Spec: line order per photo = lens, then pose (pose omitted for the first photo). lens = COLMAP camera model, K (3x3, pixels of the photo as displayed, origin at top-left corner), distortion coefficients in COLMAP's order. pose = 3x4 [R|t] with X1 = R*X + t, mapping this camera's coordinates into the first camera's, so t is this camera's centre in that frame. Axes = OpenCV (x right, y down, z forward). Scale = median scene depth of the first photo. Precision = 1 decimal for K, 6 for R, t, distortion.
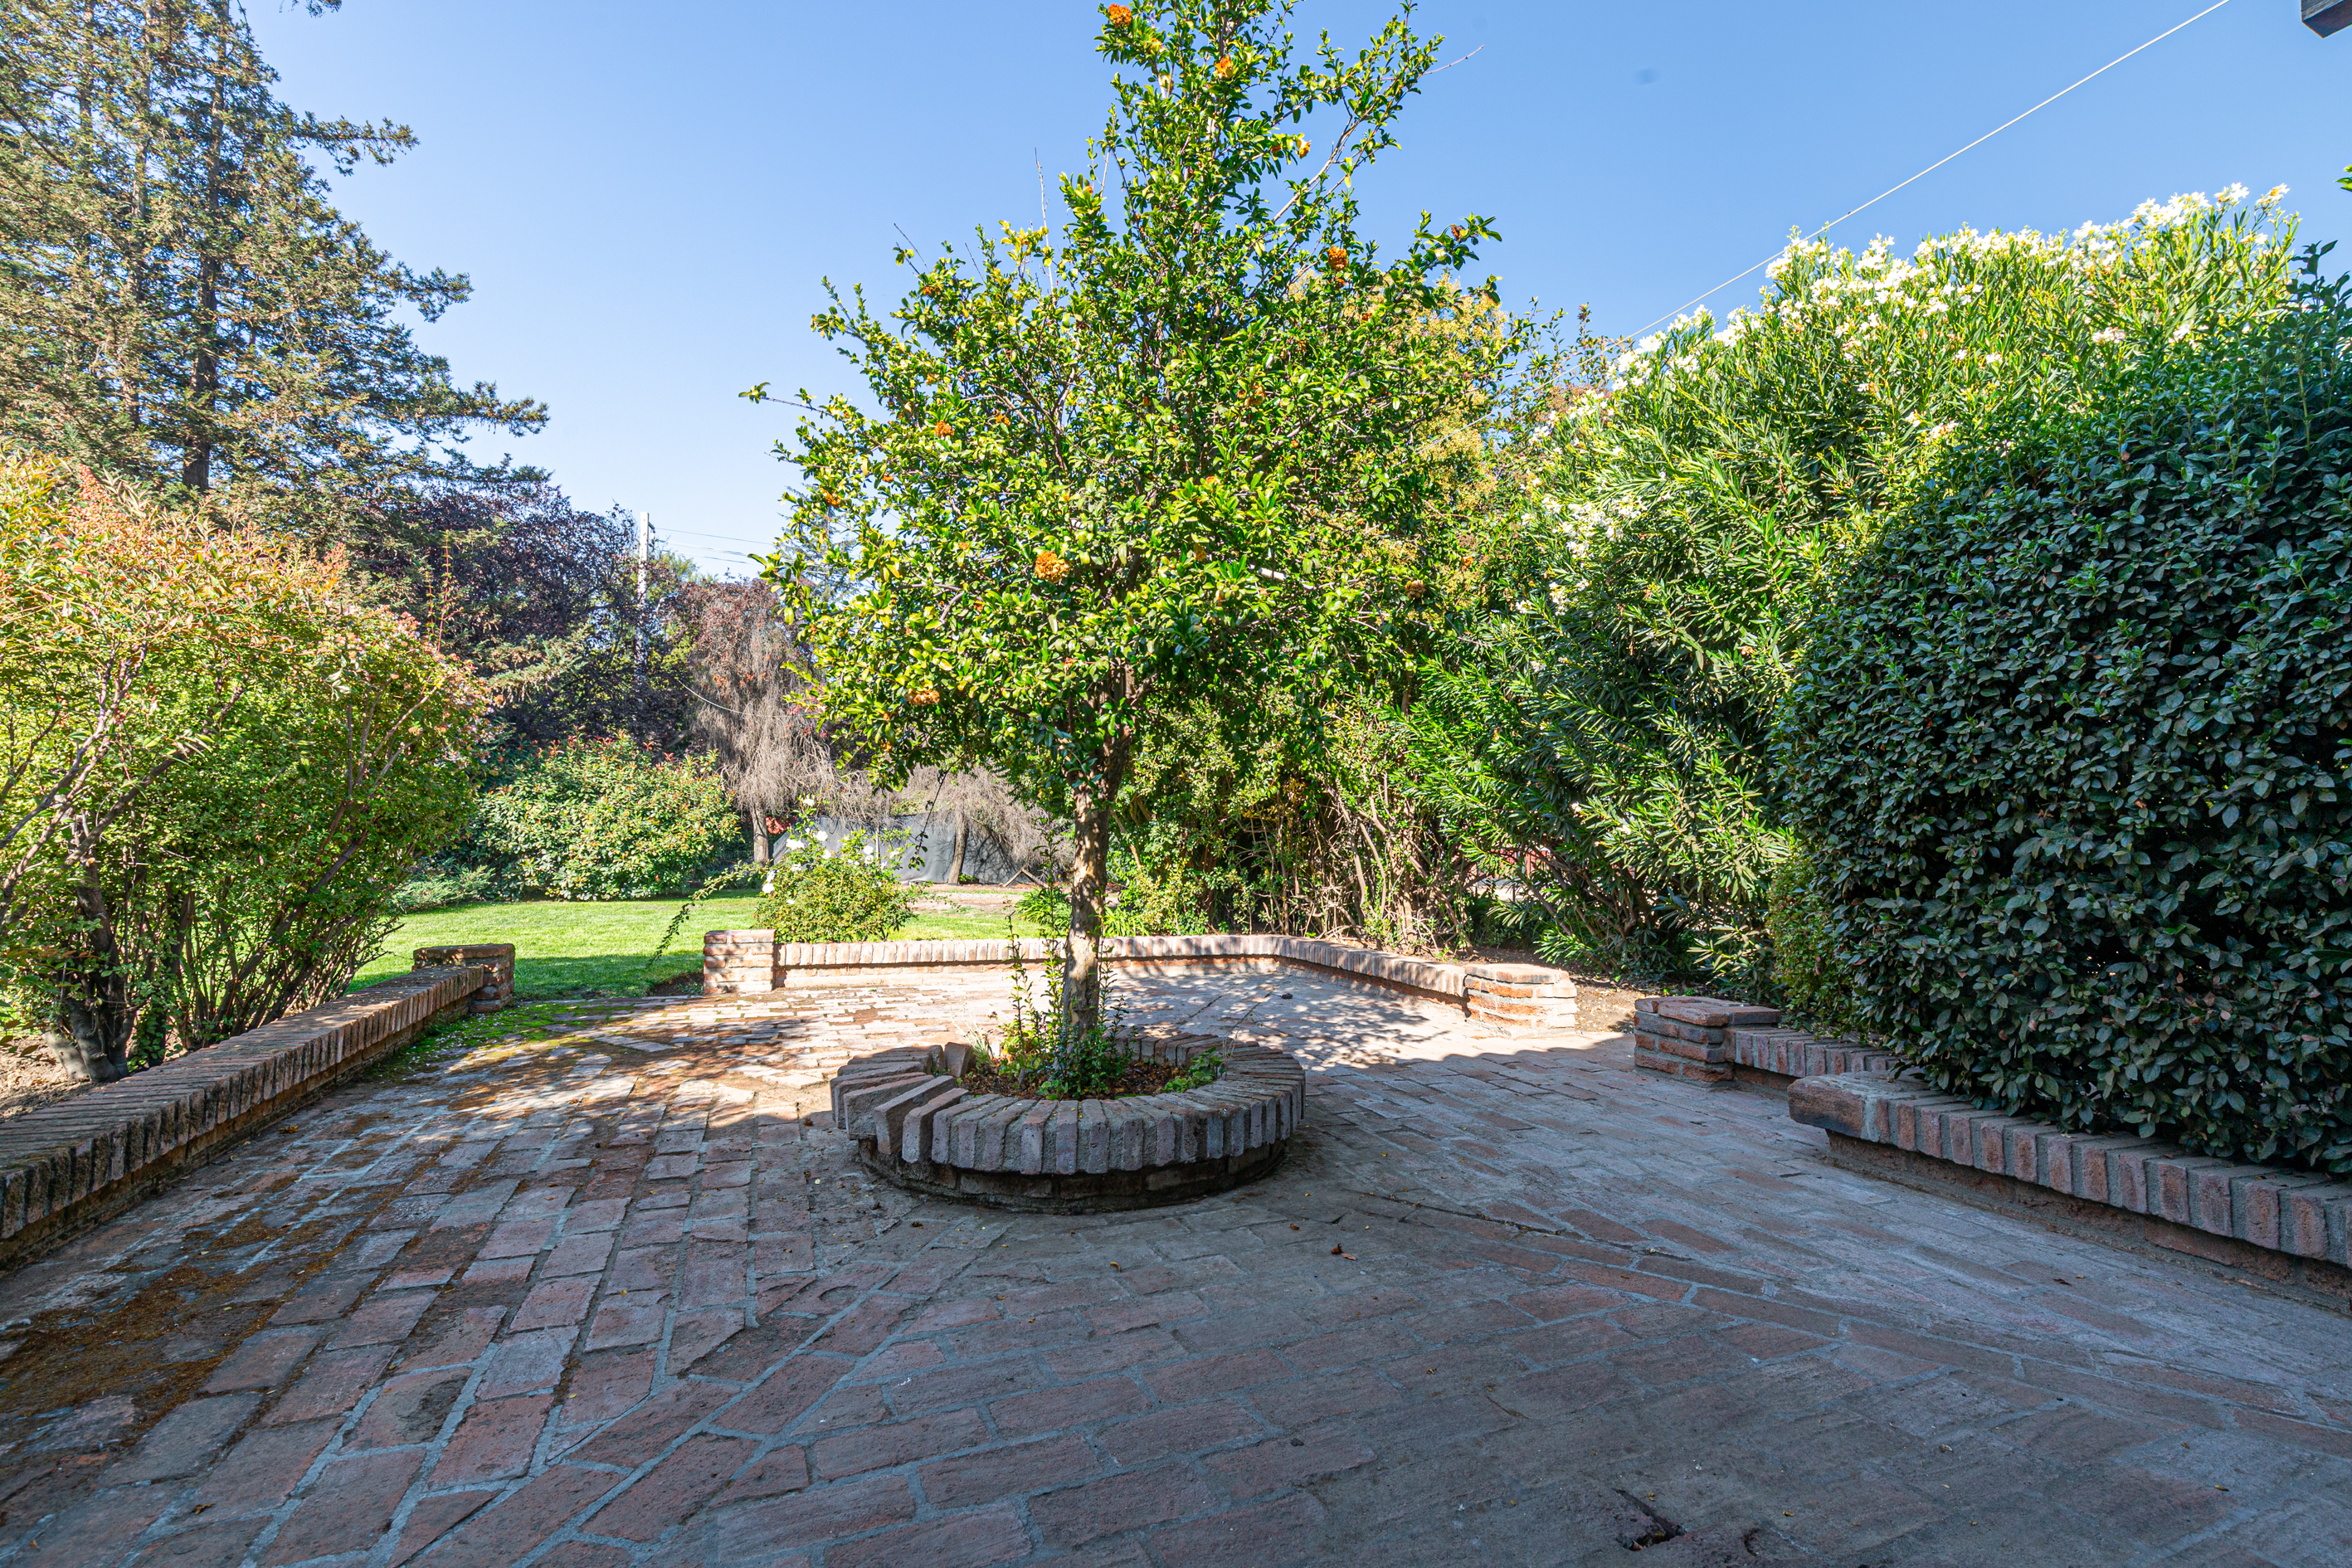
lens RADIAL K [[1071.2, 0, 1182.6], [0, 1071.2, 777.5], [0, 0, 1]] dist [0.005267, 0.001110]
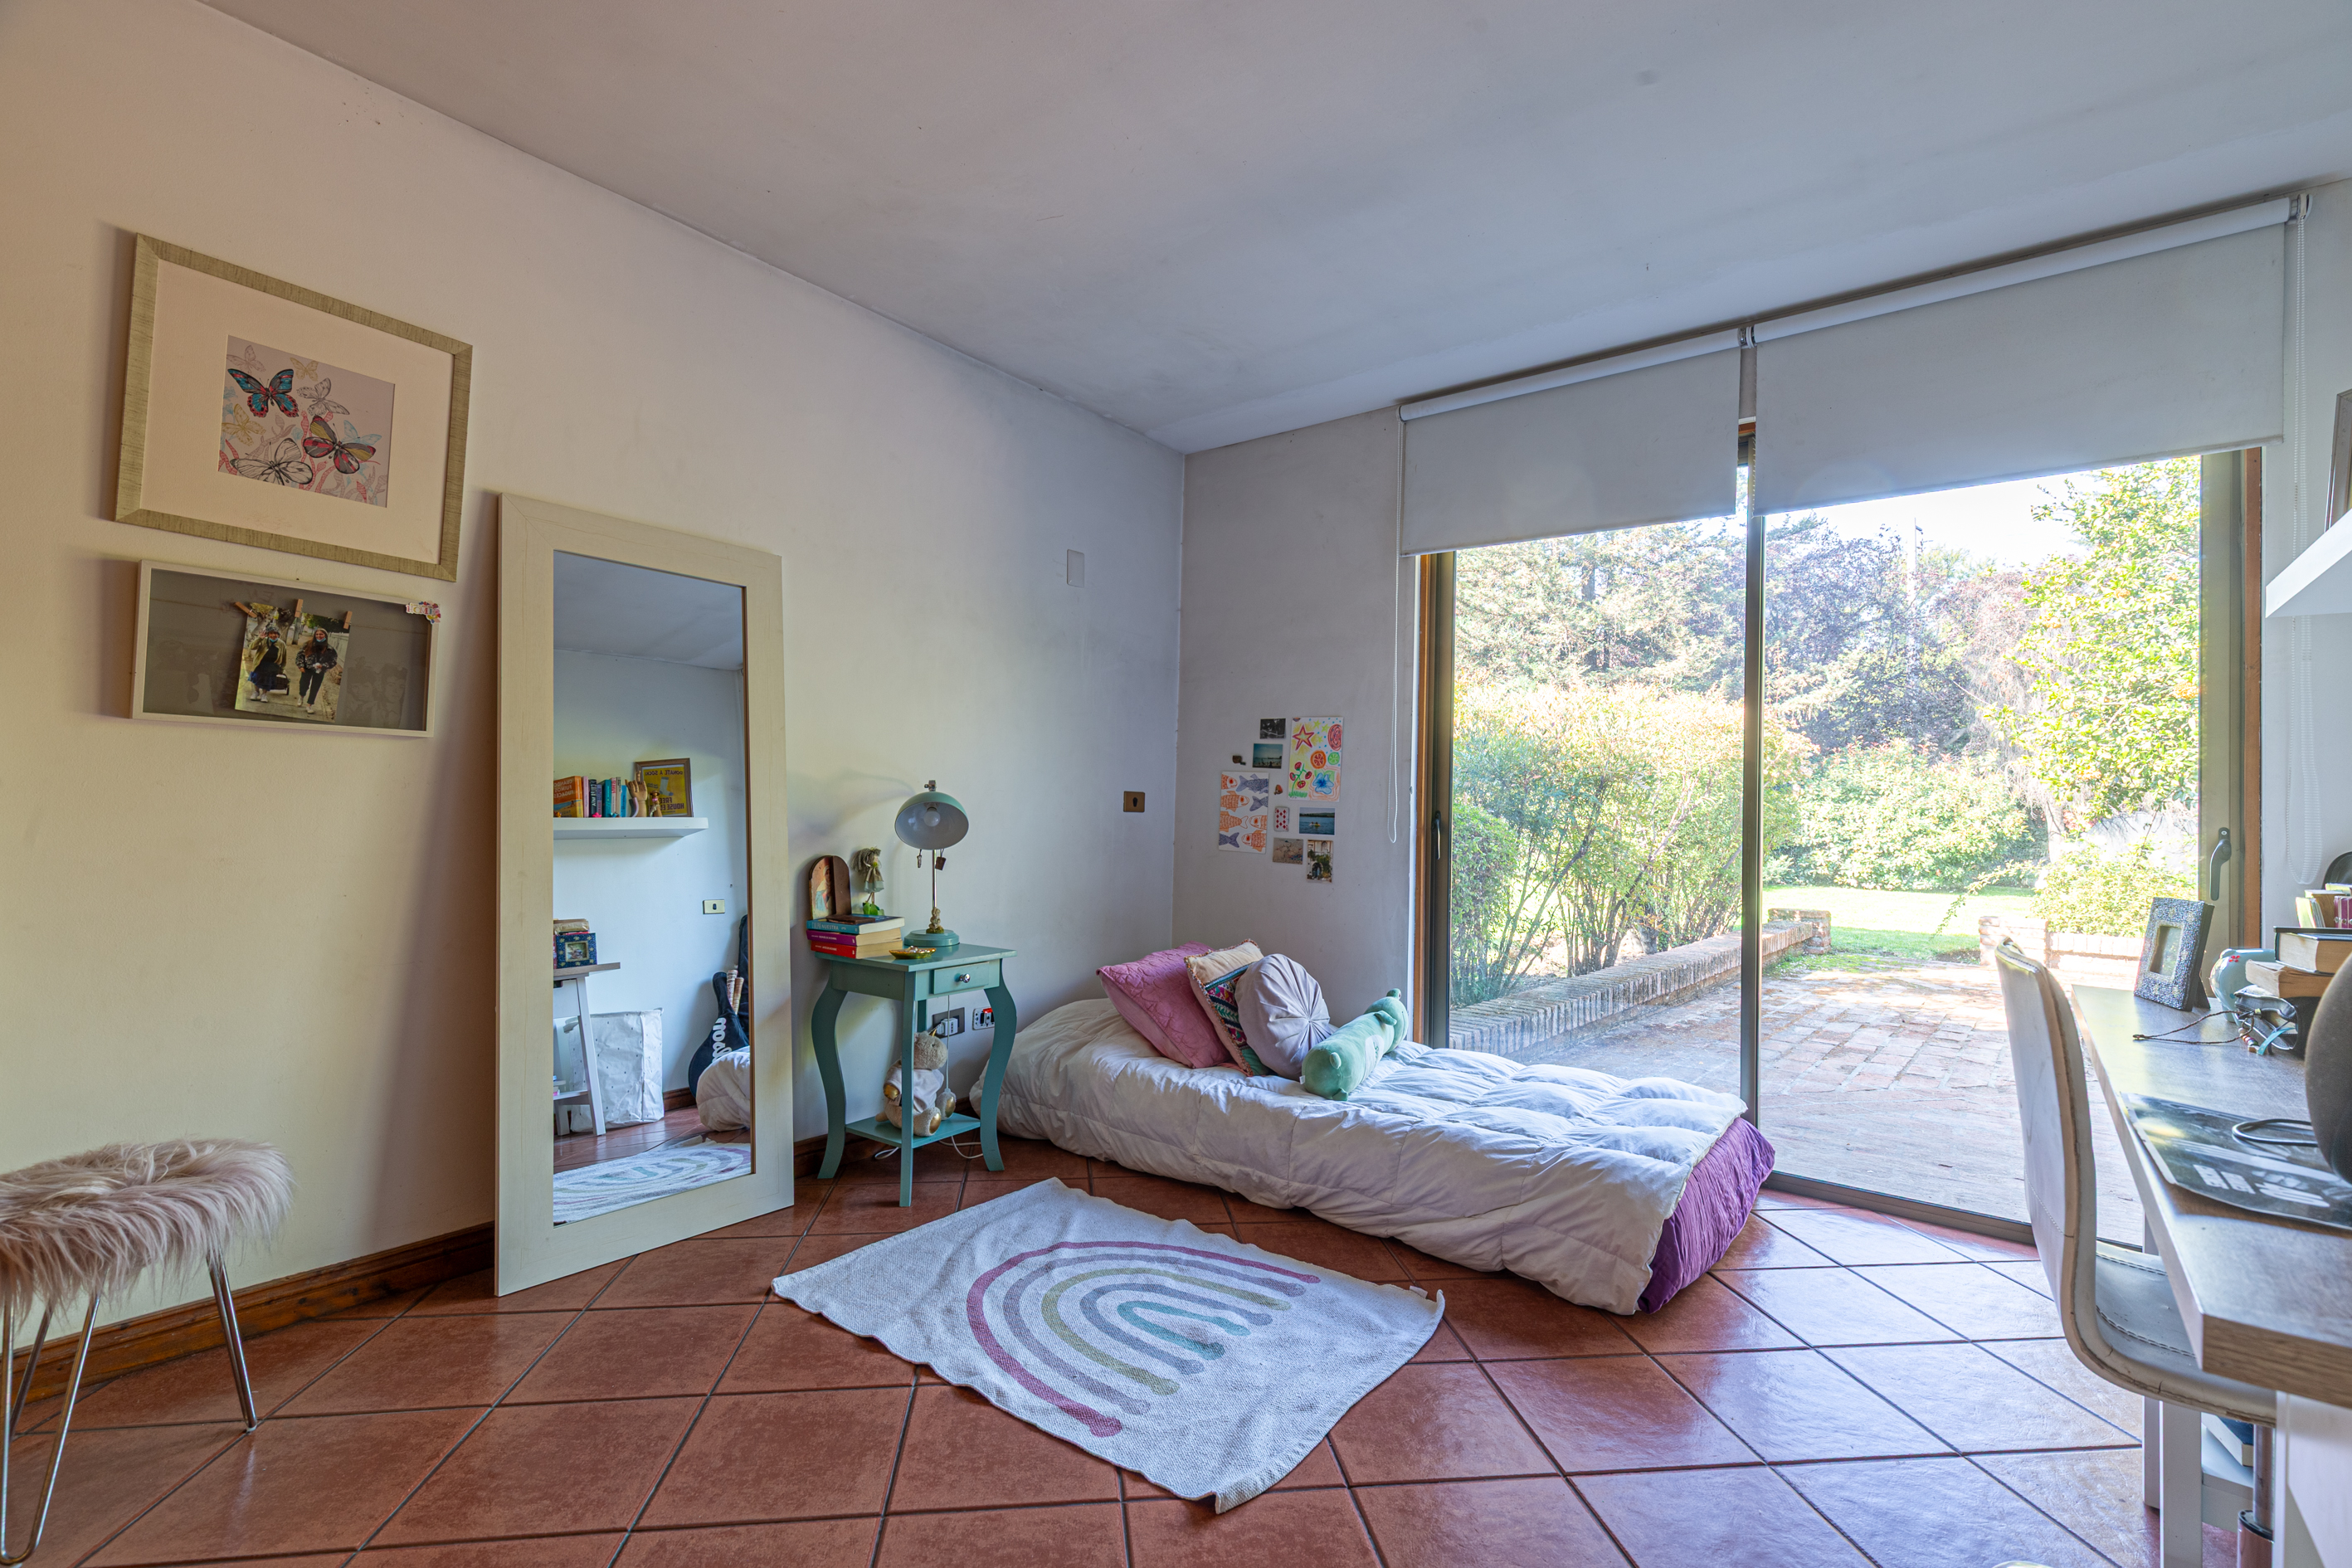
lens RADIAL K [[1071.2, 0, 1186.4], [0, 1071.2, 782.4], [0, 0, 1]] dist [0.005267, 0.001110]
pose [[0.483888, -0.024624, -0.874783, 0.096578], [0.036487, 0.999303, -0.007946, -0.016594], [0.874369, -0.028073, 0.484449, -0.191802]]
